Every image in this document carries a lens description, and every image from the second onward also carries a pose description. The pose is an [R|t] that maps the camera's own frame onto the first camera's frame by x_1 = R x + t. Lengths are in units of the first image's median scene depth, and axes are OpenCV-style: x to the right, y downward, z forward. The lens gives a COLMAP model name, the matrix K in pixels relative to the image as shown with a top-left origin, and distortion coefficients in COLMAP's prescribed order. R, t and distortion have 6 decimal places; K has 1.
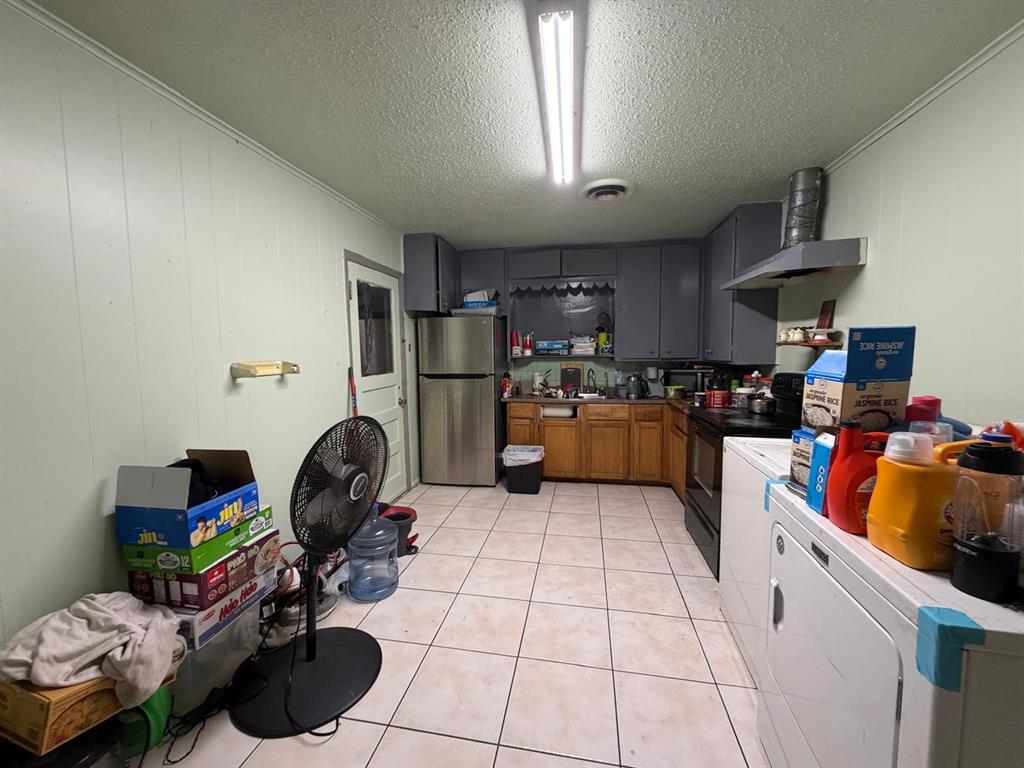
lens RADIAL K [[408.1, 0, 510.7], [0, 408.1, 383.8], [0, 0, 1]] dist [-0.000214, 0.000656]
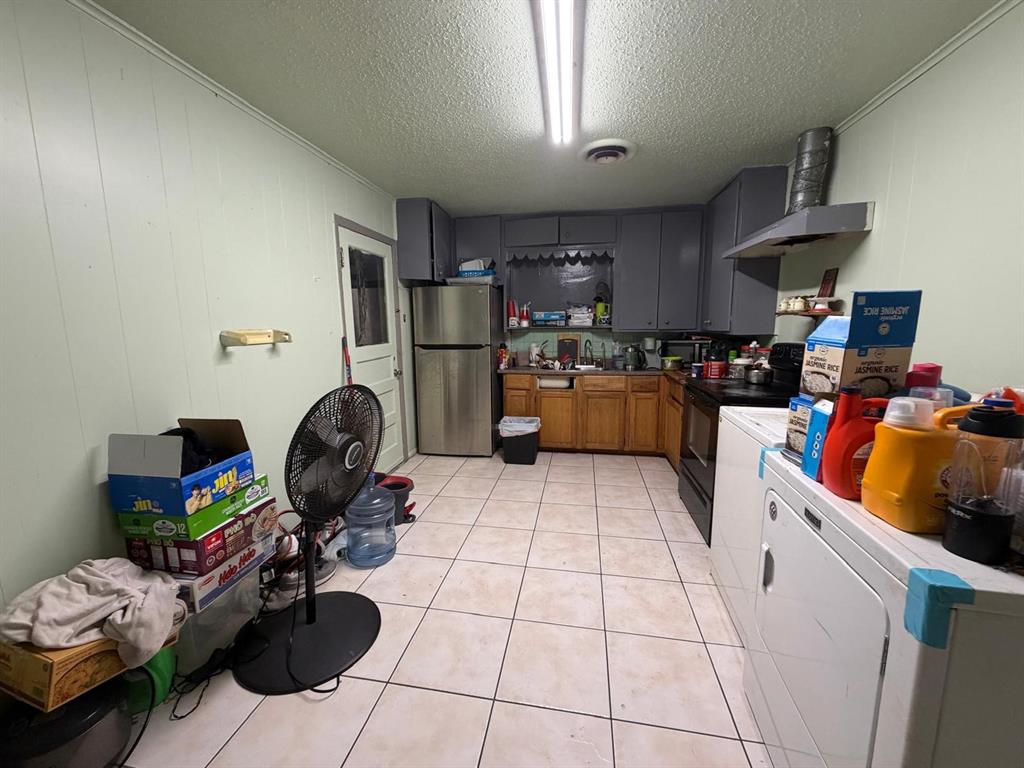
lens RADIAL K [[408.1, 0, 510.6], [0, 408.1, 383.6], [0, 0, 1]] dist [-0.000214, 0.000656]
pose [[0.999974, 0.000544, 0.007211, 0.002822], [-0.001017, 0.997841, 0.065663, 0.009188], [-0.007160, -0.065668, 0.997816, 0.011628]]
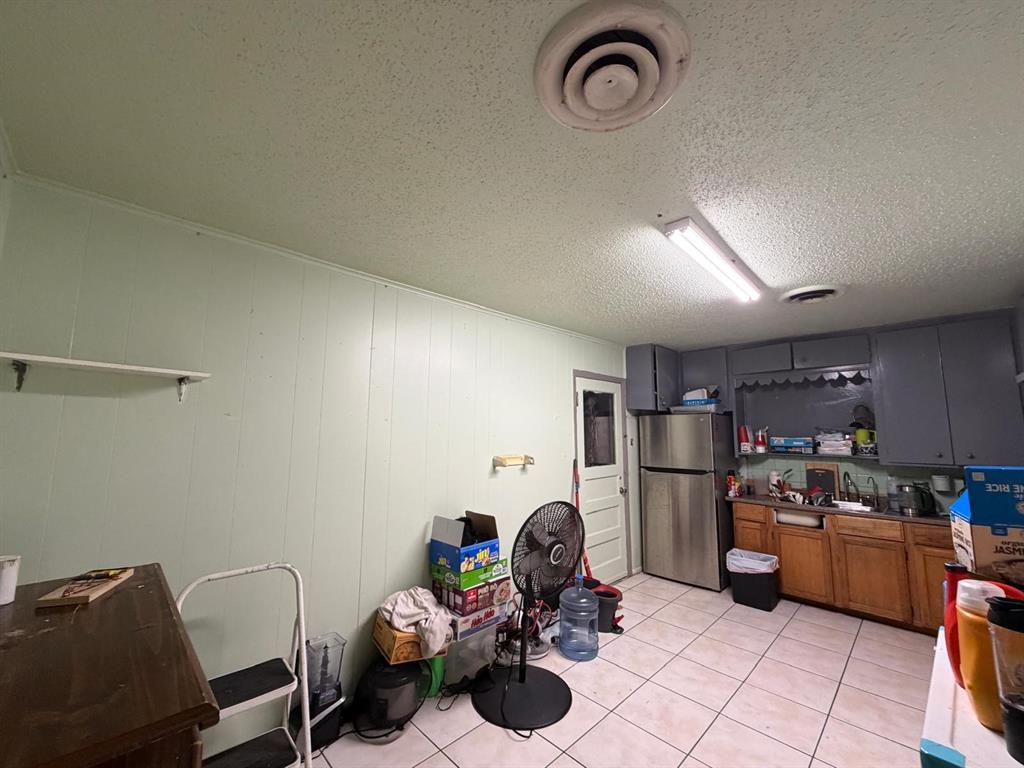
lens RADIAL K [[408.1, 0, 510.5], [0, 408.1, 384.0], [0, 0, 1]] dist [-0.000214, 0.000656]
pose [[0.817323, -0.052996, -0.573737, 0.262970], [-0.061348, 0.982096, -0.178110, -0.047580], [0.572904, 0.180771, 0.799439, -0.244180]]
